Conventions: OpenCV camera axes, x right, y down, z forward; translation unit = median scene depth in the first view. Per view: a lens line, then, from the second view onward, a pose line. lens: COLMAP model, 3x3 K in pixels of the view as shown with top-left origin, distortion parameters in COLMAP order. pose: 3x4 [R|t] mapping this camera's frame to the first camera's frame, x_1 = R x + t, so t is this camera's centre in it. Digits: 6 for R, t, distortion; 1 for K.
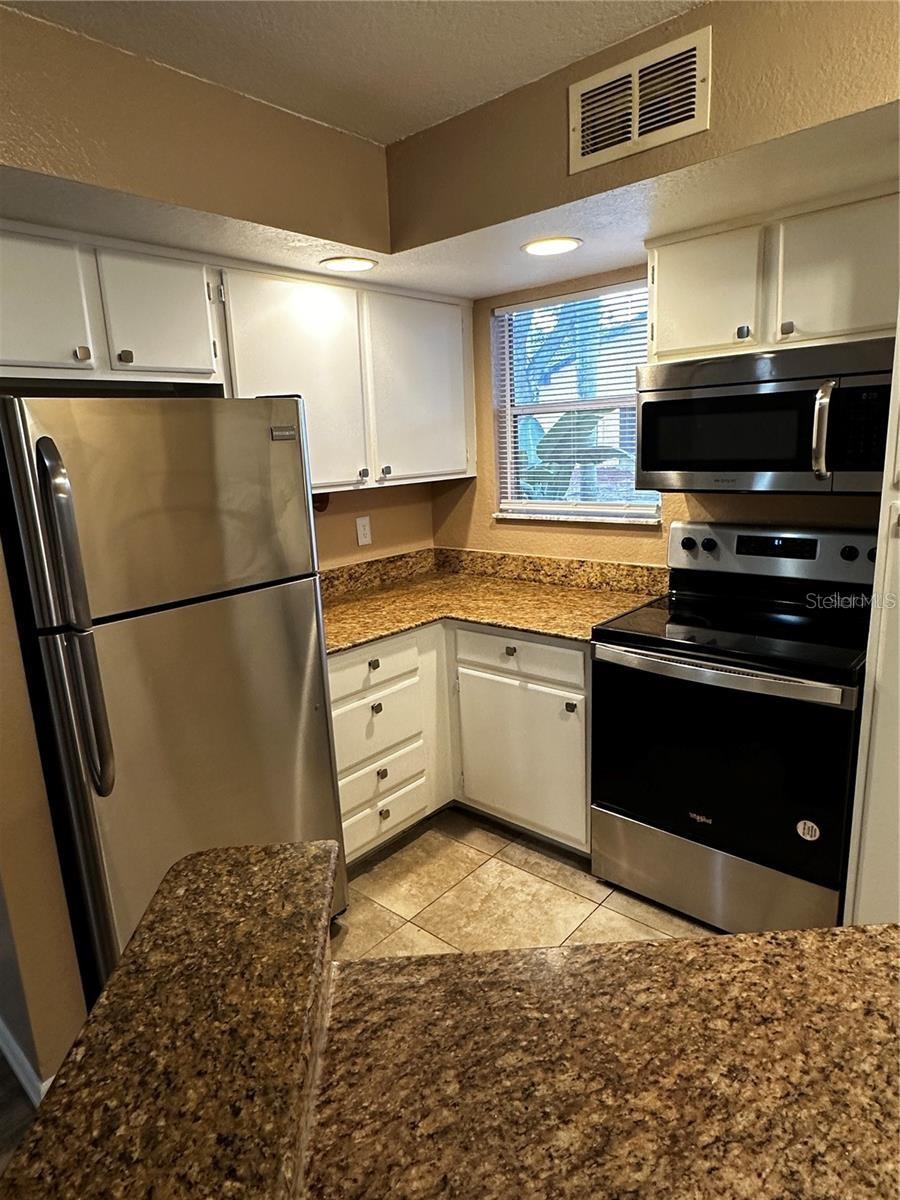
lens RADIAL K [[733.7, 0, 447.3], [0, 733.7, 598.1], [0, 0, 1]] dist [-0.003946, 0.000040]
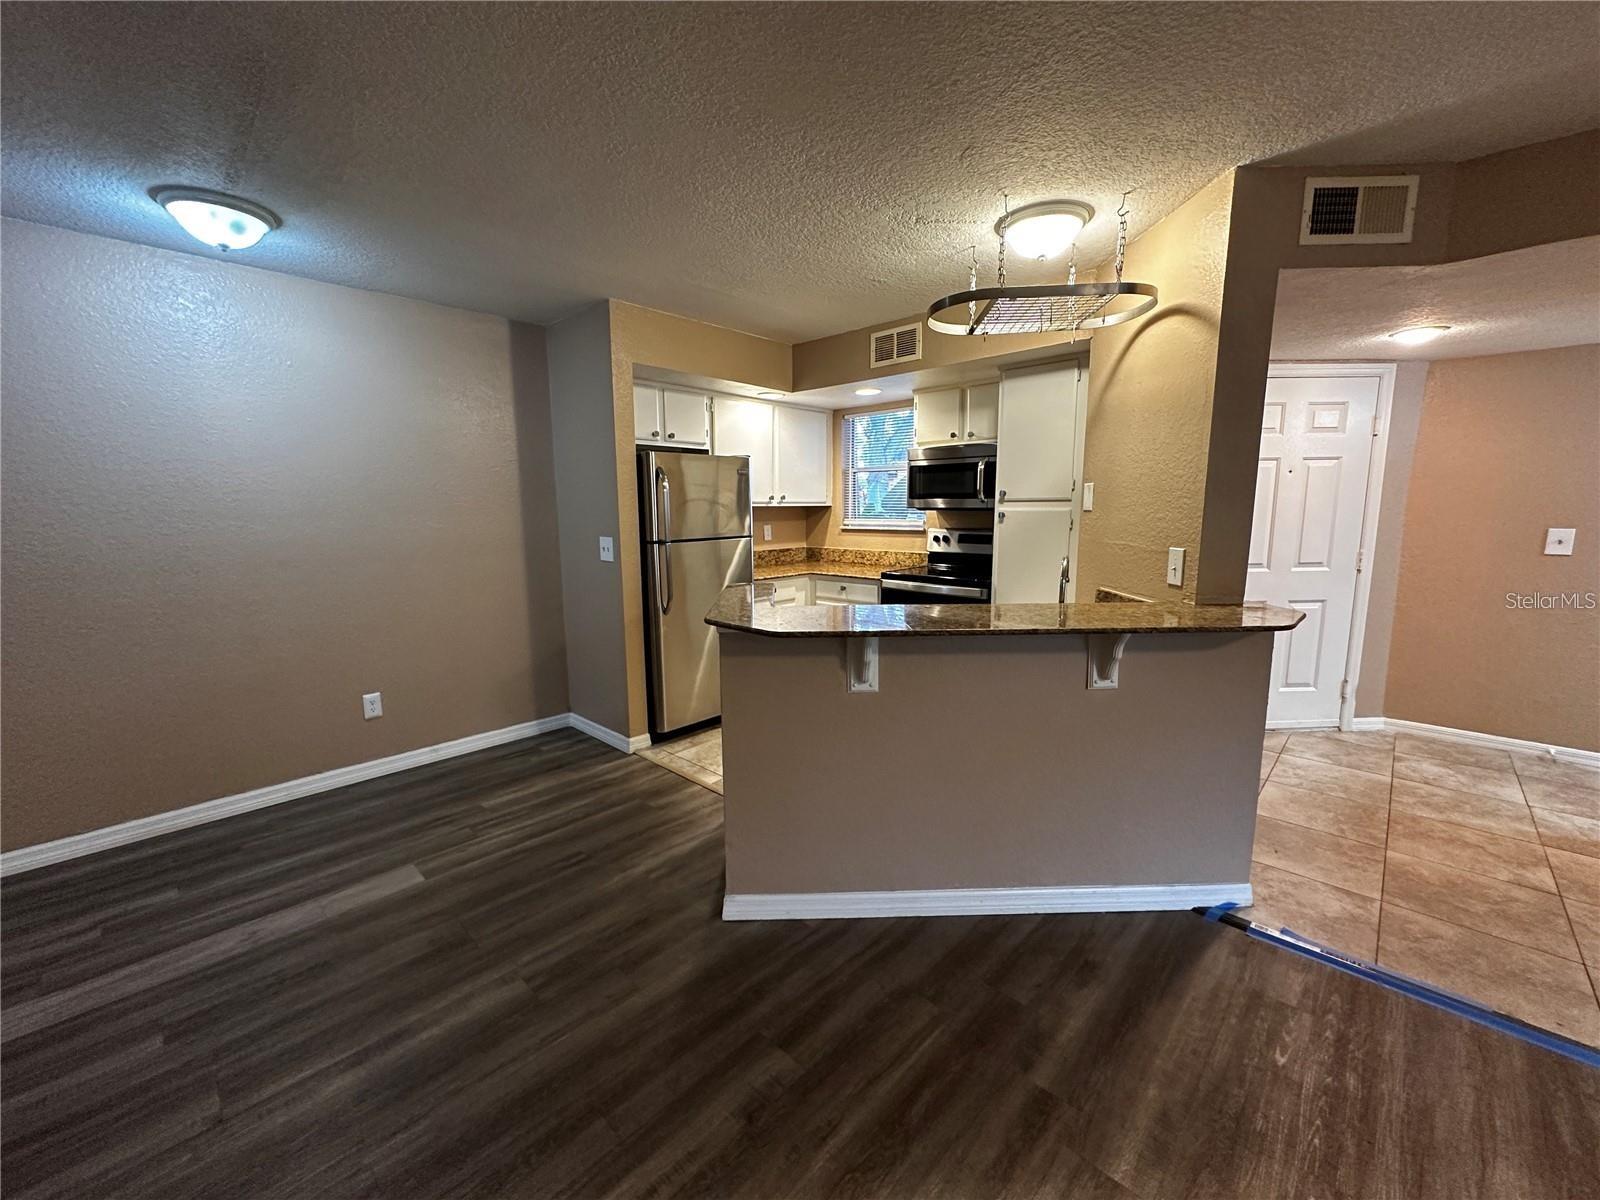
lens RADIAL K [[645.0, 0, 804.8], [0, 645.0, 601.9], [0, 0, 1]] dist [-0.002591, -0.000132]
pose [[0.998860, 0.043557, -0.019551, 0.019506], [-0.044683, 0.997113, -0.061390, 0.219097], [0.016821, 0.062194, 0.997922, -0.726912]]
